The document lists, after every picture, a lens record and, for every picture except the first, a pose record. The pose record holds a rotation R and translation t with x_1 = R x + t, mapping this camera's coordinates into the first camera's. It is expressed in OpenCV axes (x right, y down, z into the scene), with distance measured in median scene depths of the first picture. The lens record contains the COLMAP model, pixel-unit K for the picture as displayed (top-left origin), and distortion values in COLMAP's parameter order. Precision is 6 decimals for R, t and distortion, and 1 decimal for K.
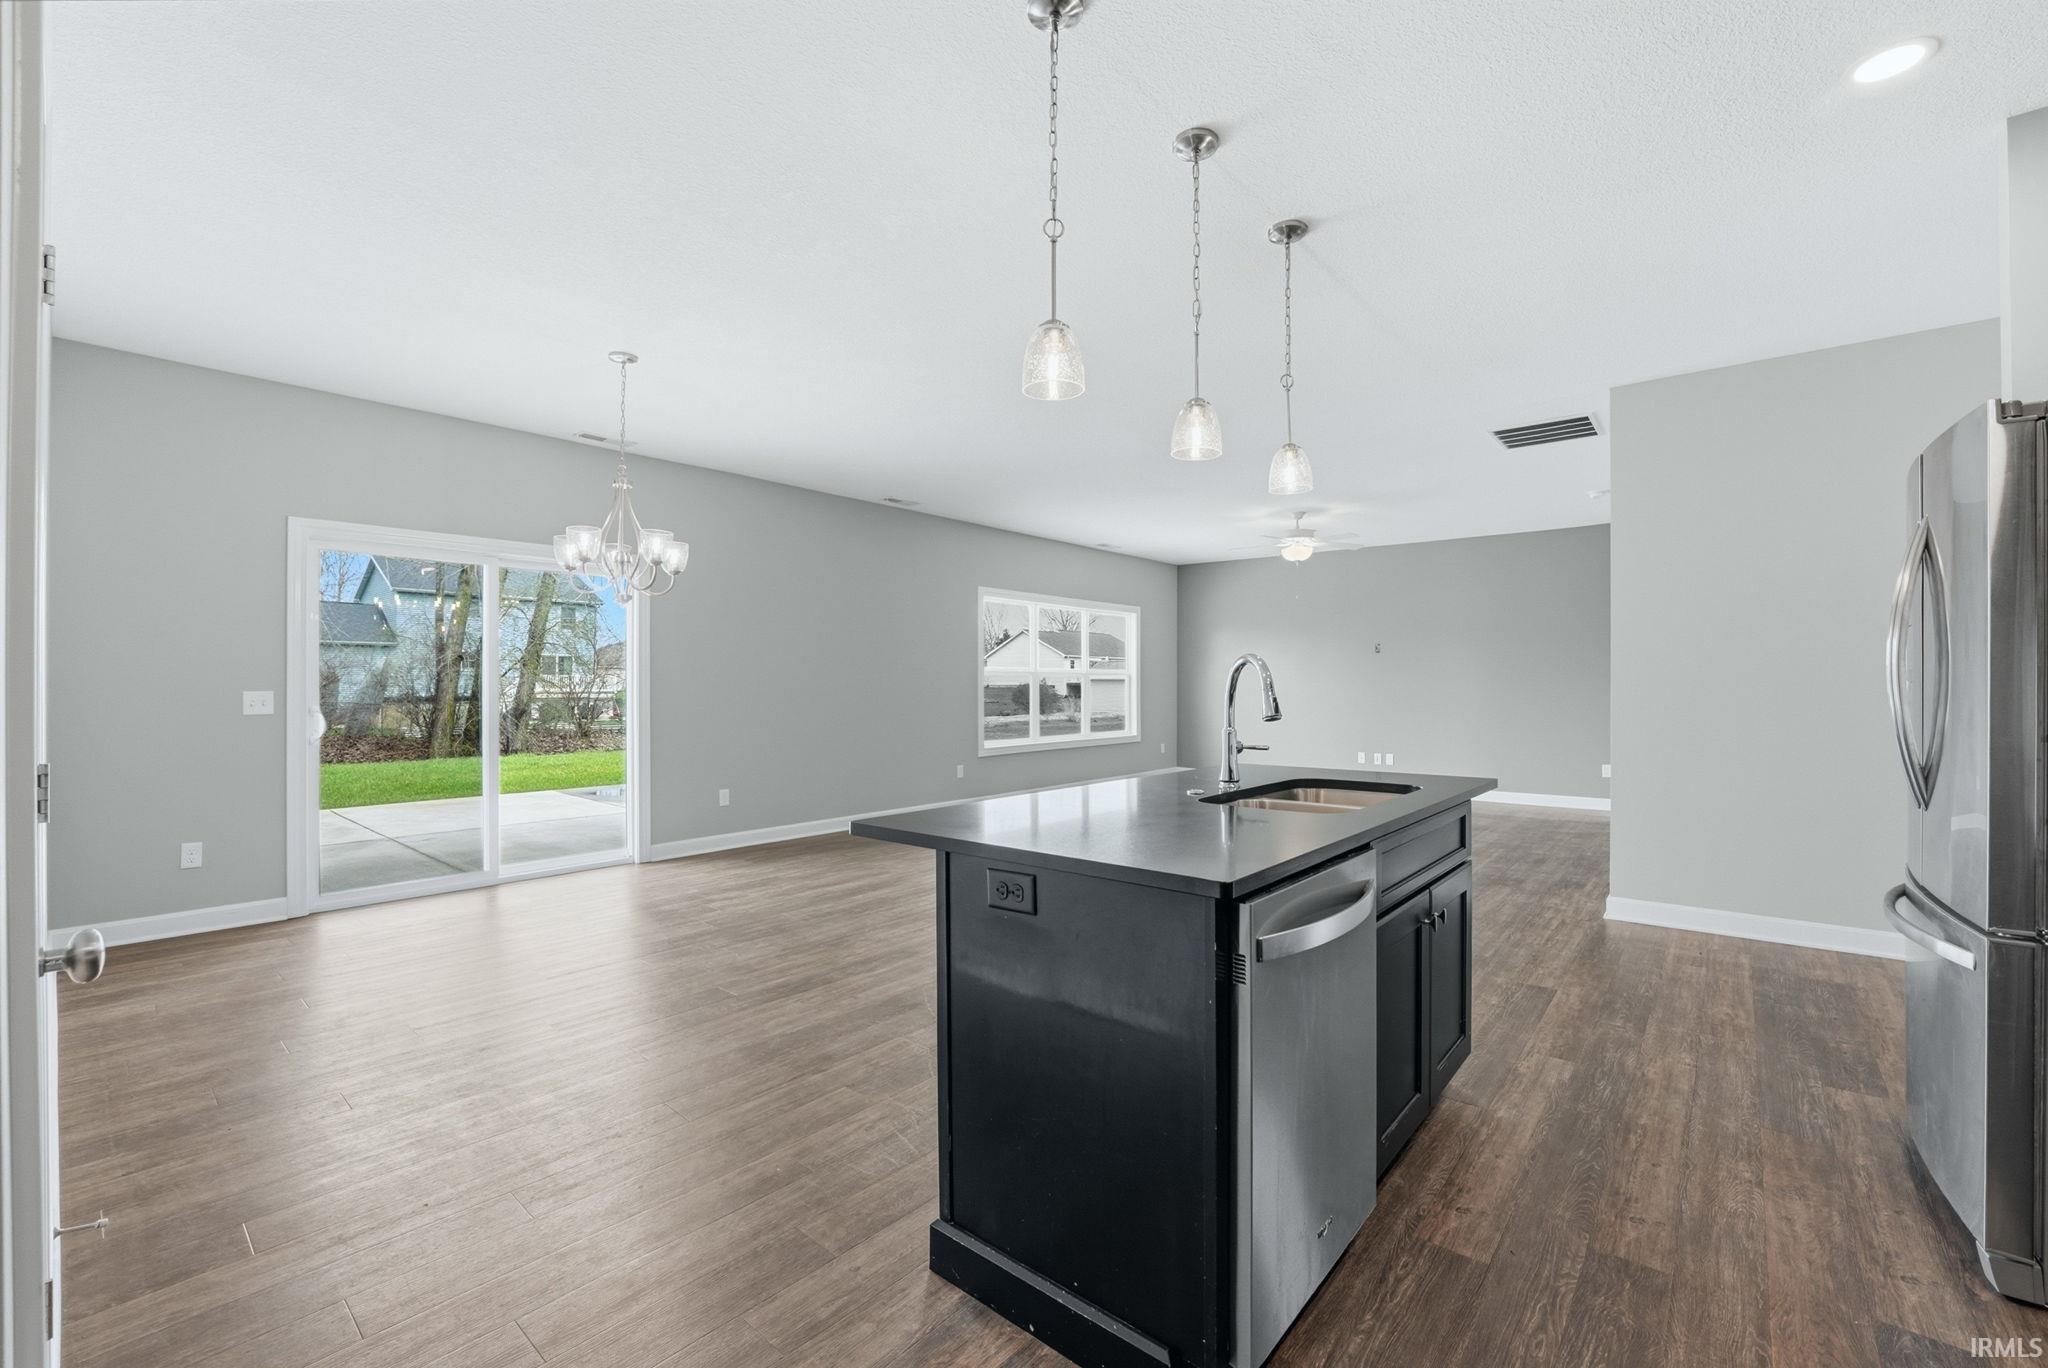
lens RADIAL K [[849.1, 0, 1028.0], [0, 849.1, 681.4], [0, 0, 1]] dist [-0.032144, 0.004184]
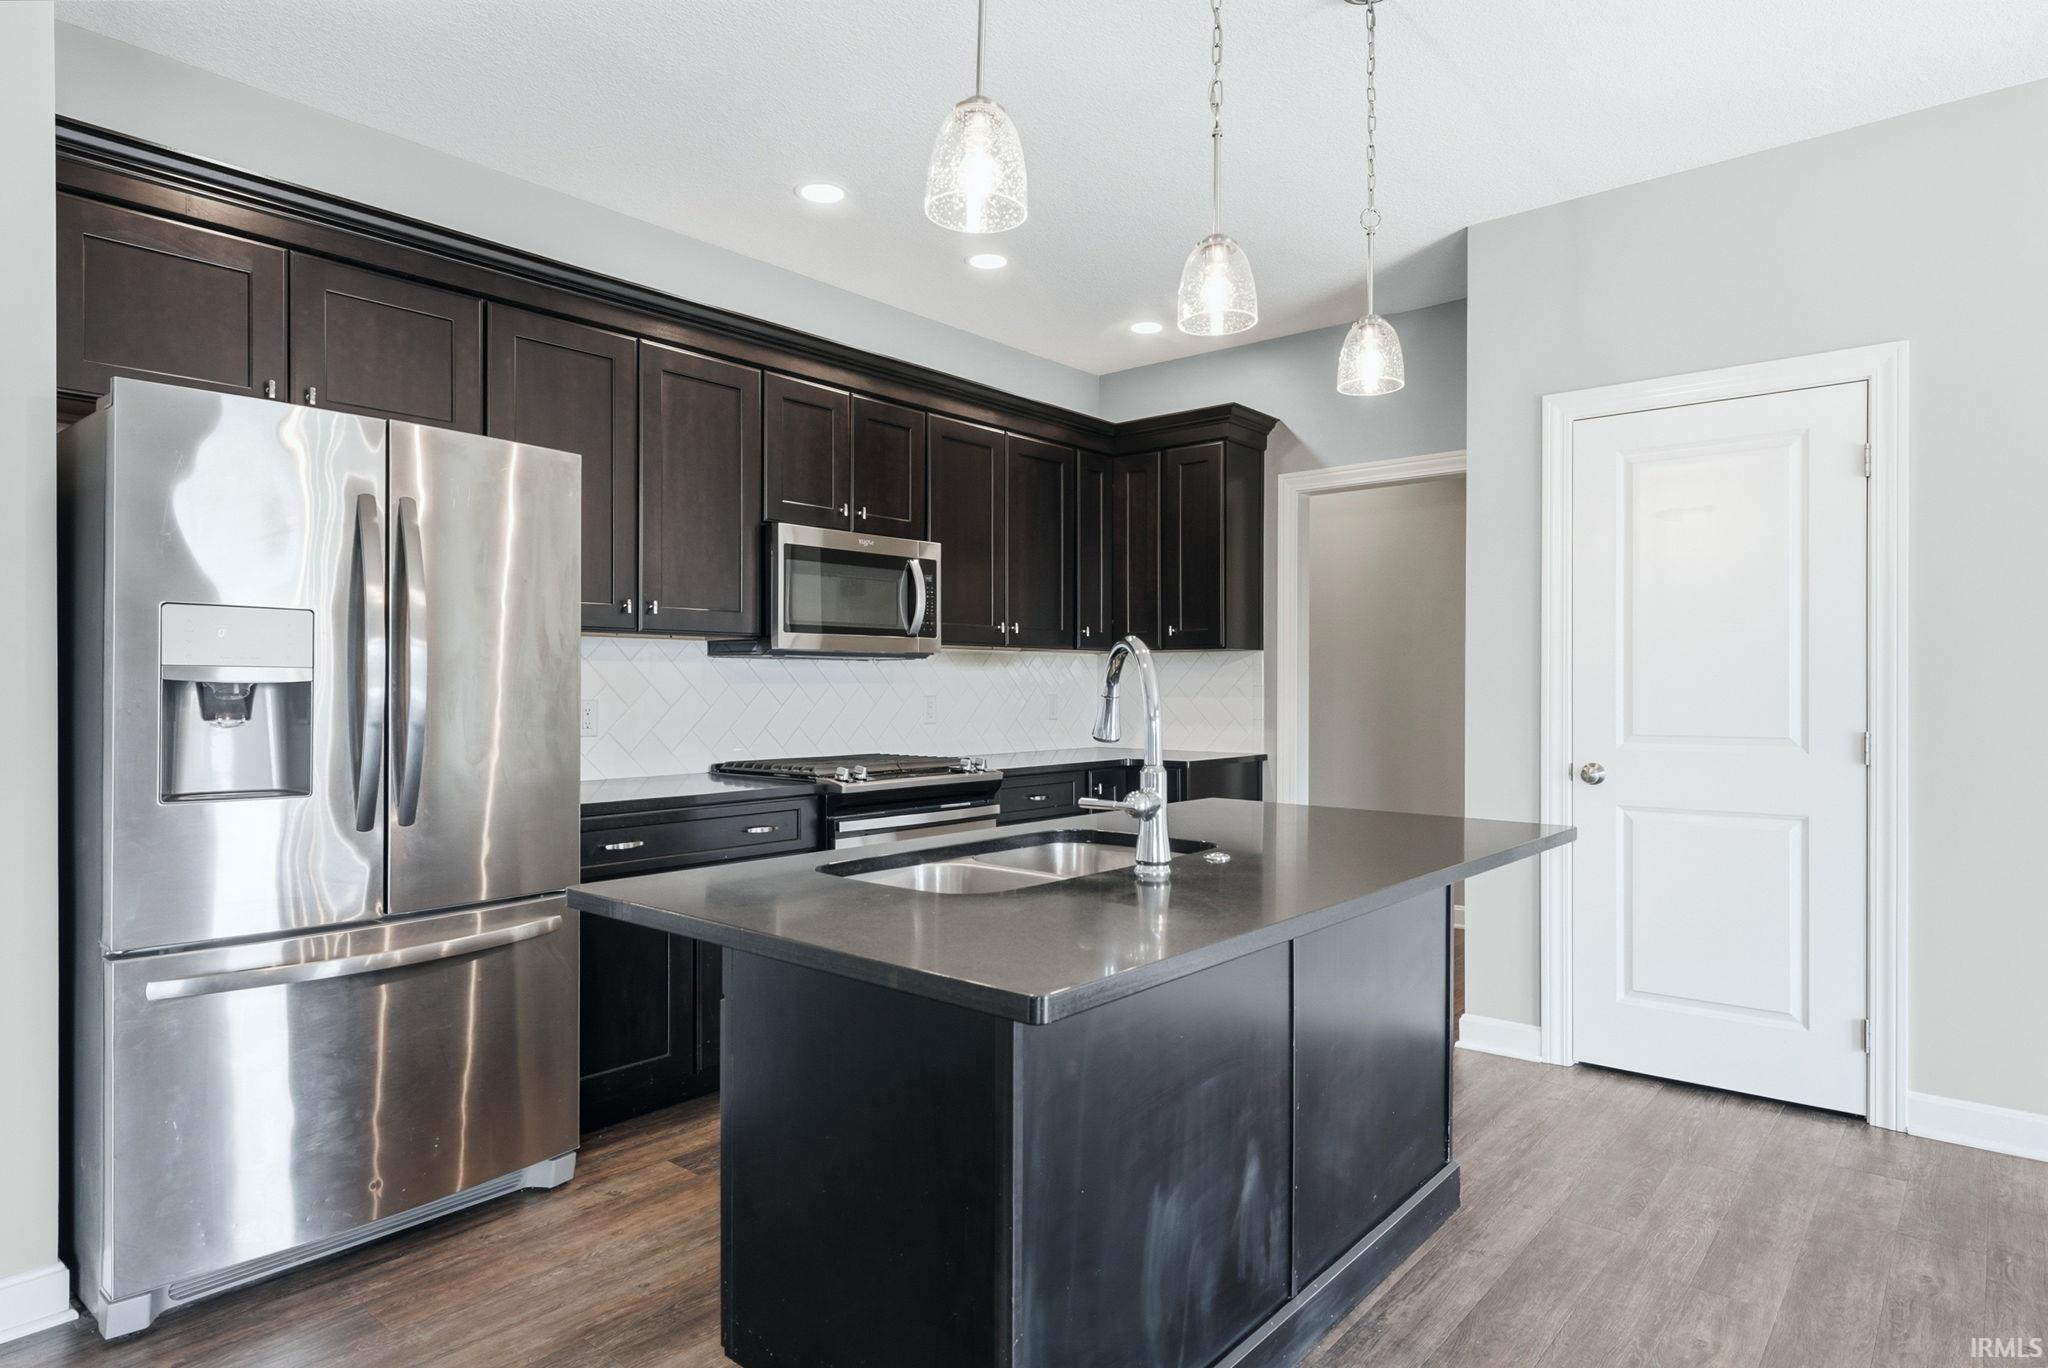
lens RADIAL K [[1162.5, 0, 1024.0], [0, 1162.5, 684.0], [0, 0, 1]] dist [-0.002061, 0.000153]
pose [[-0.999998, -0.001756, 0.000617, 0.212856], [-0.001759, 0.999991, -0.003952, 0.002112], [-0.000610, -0.003953, -0.999992, 1.164807]]
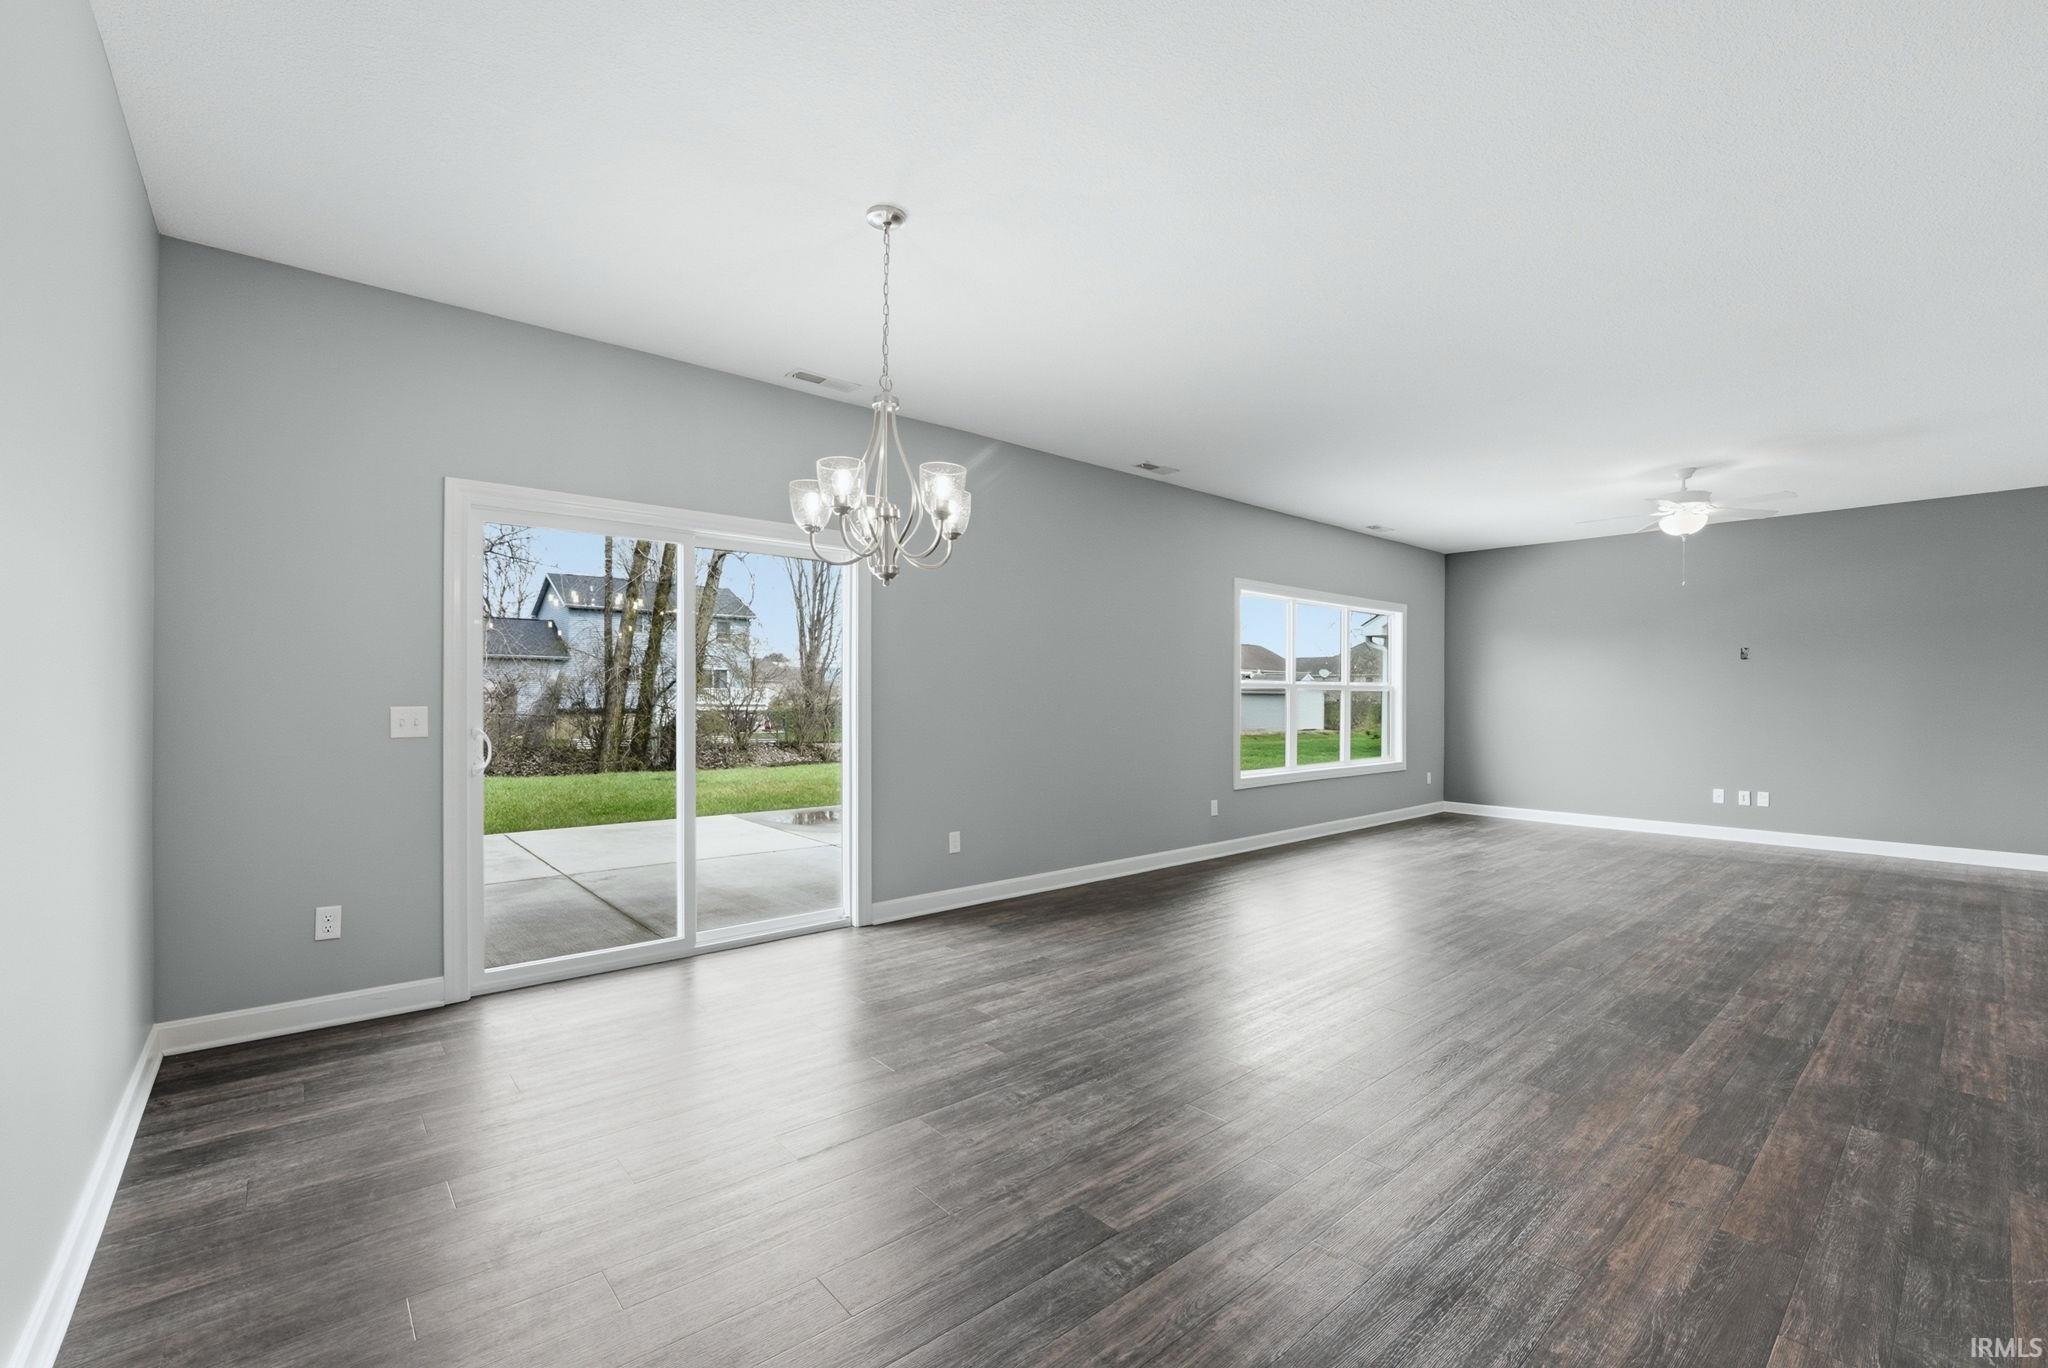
lens RADIAL K [[862.7, 0, 1025.8], [0, 862.7, 699.1], [0, 0, 1]] dist [-0.028834, 0.000230]
pose [[0.987795, 0.003390, -0.155723, -0.272610], [-0.002713, 0.999986, 0.004561, 0.000137], [0.155736, -0.004083, 0.987790, 0.348308]]
